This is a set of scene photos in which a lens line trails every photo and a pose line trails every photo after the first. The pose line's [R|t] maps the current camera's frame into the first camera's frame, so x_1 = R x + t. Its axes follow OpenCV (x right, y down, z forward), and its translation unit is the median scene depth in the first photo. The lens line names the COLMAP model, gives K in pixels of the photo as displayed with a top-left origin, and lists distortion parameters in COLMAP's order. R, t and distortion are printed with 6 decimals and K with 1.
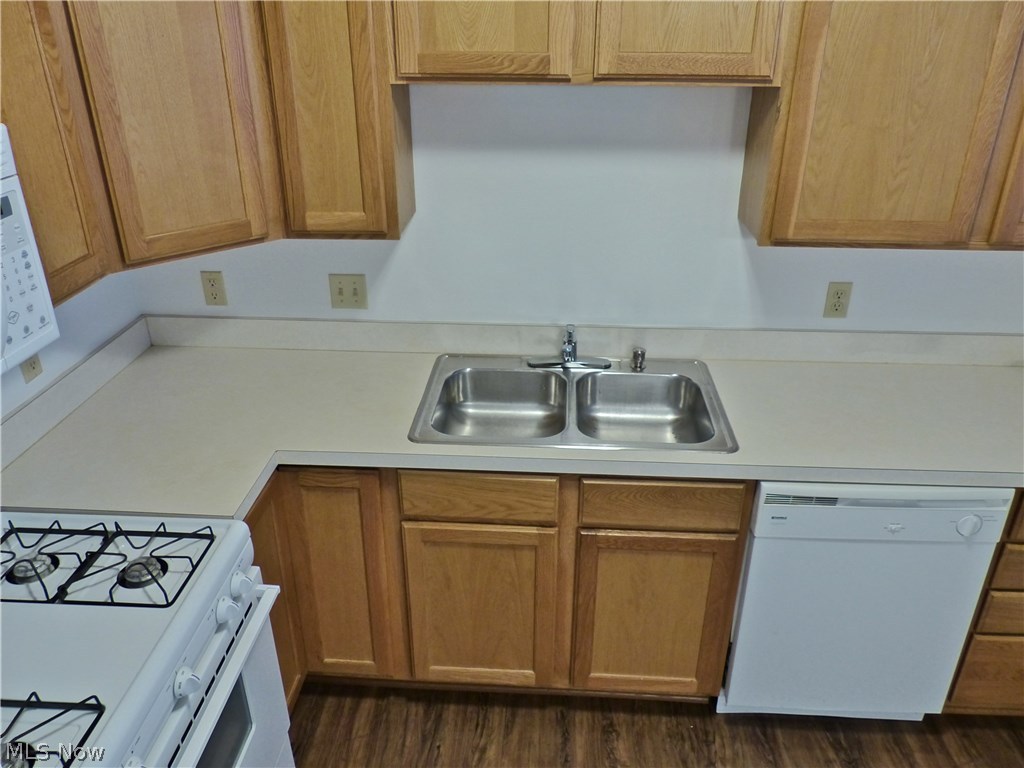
lens RADIAL K [[773.5, 0, 512.0], [0, 773.5, 384.0], [0, 0, 1]] dist [-0.004094, 0.007520]
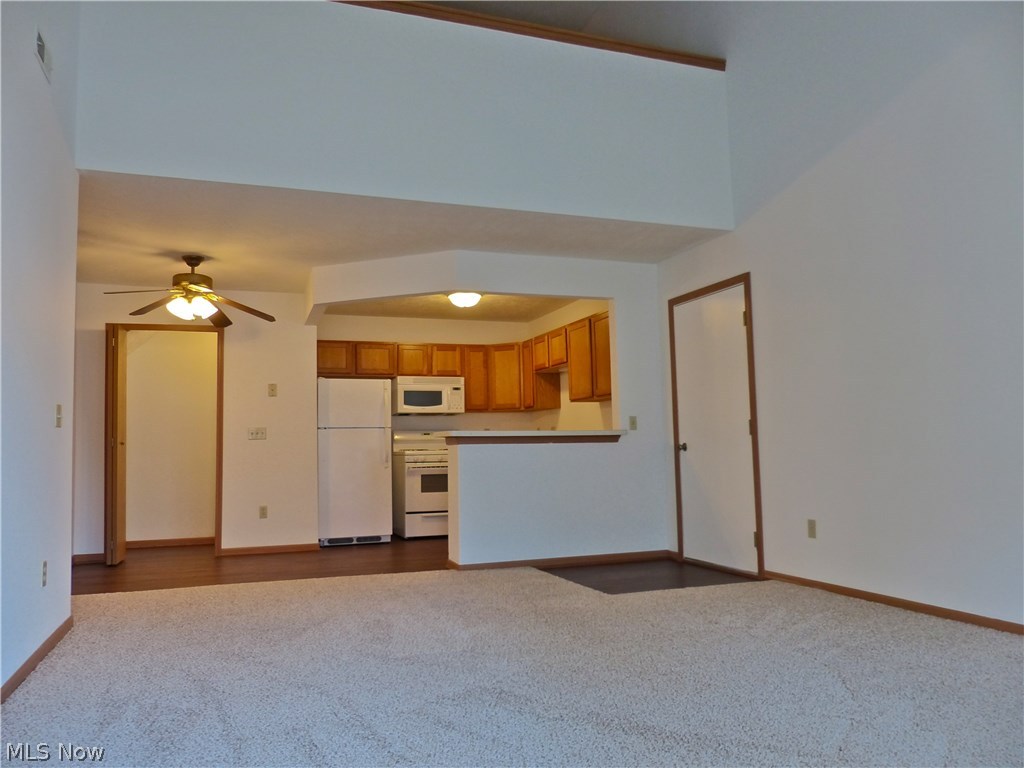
lens RADIAL K [[753.4, 0, 512.0], [0, 753.4, 384.0], [0, 0, 1]] dist [0.000094, 0.001502]
pose [[0.399631, -0.086382, -0.912597, 3.614721], [-0.387896, 0.886090, -0.253734, 0.798280], [0.830561, 0.455393, 0.320602, -0.469914]]
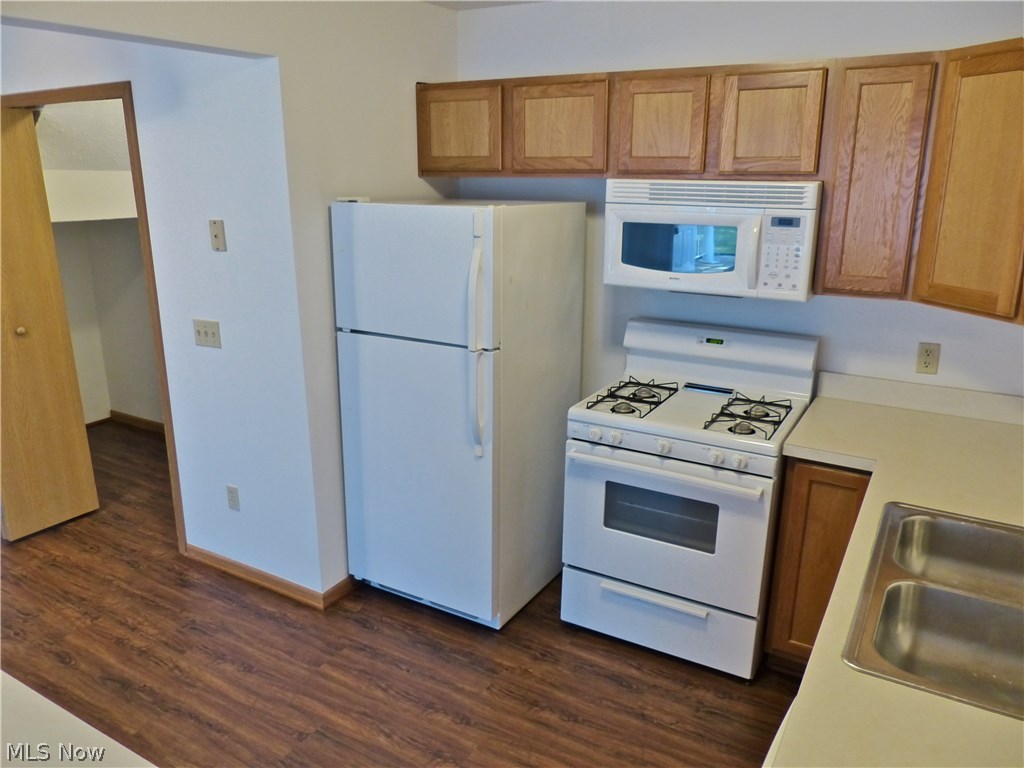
lens RADIAL K [[773.5, 0, 512.0], [0, 773.5, 384.0], [0, 0, 1]] dist [-0.004094, 0.007520]
pose [[-0.451663, 0.241754, -0.858810, 0.979782], [-0.397401, 0.807312, 0.436257, -0.316147], [0.798795, 0.538333, -0.268560, 0.792190]]
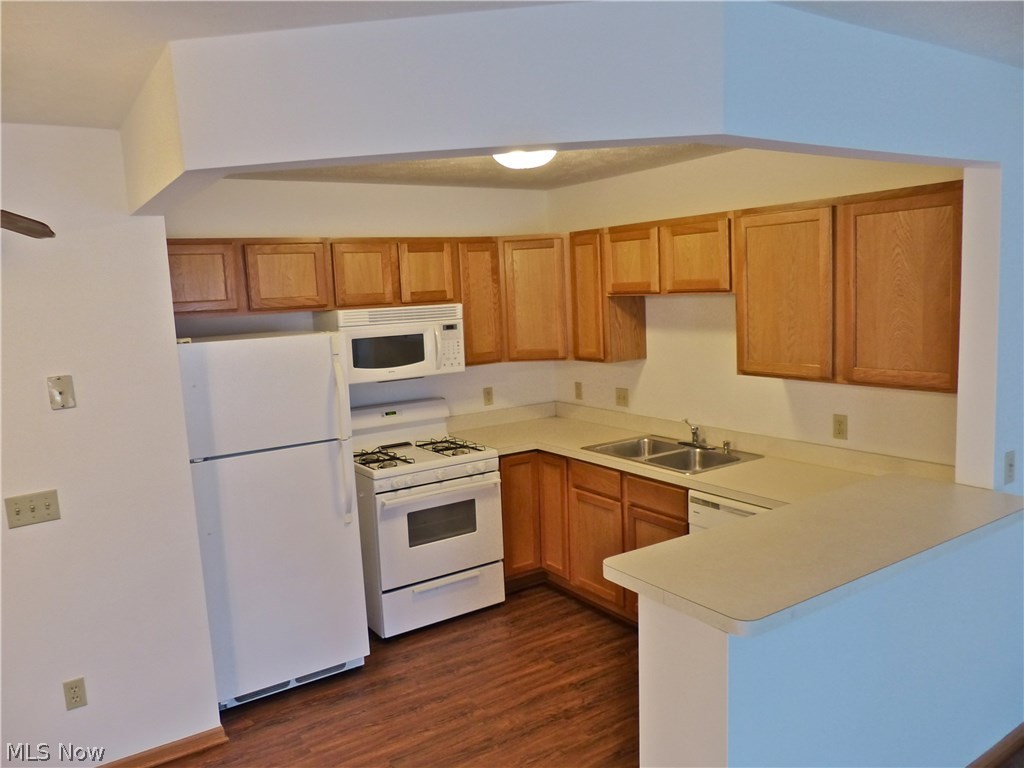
lens RADIAL K [[773.5, 0, 512.0], [0, 773.5, 384.0], [0, 0, 1]] dist [-0.004094, 0.007520]
pose [[0.607937, 0.074836, -0.790450, 1.471110], [-0.311766, 0.938089, -0.150966, 0.294154], [0.730215, 0.338213, 0.593631, -0.496570]]
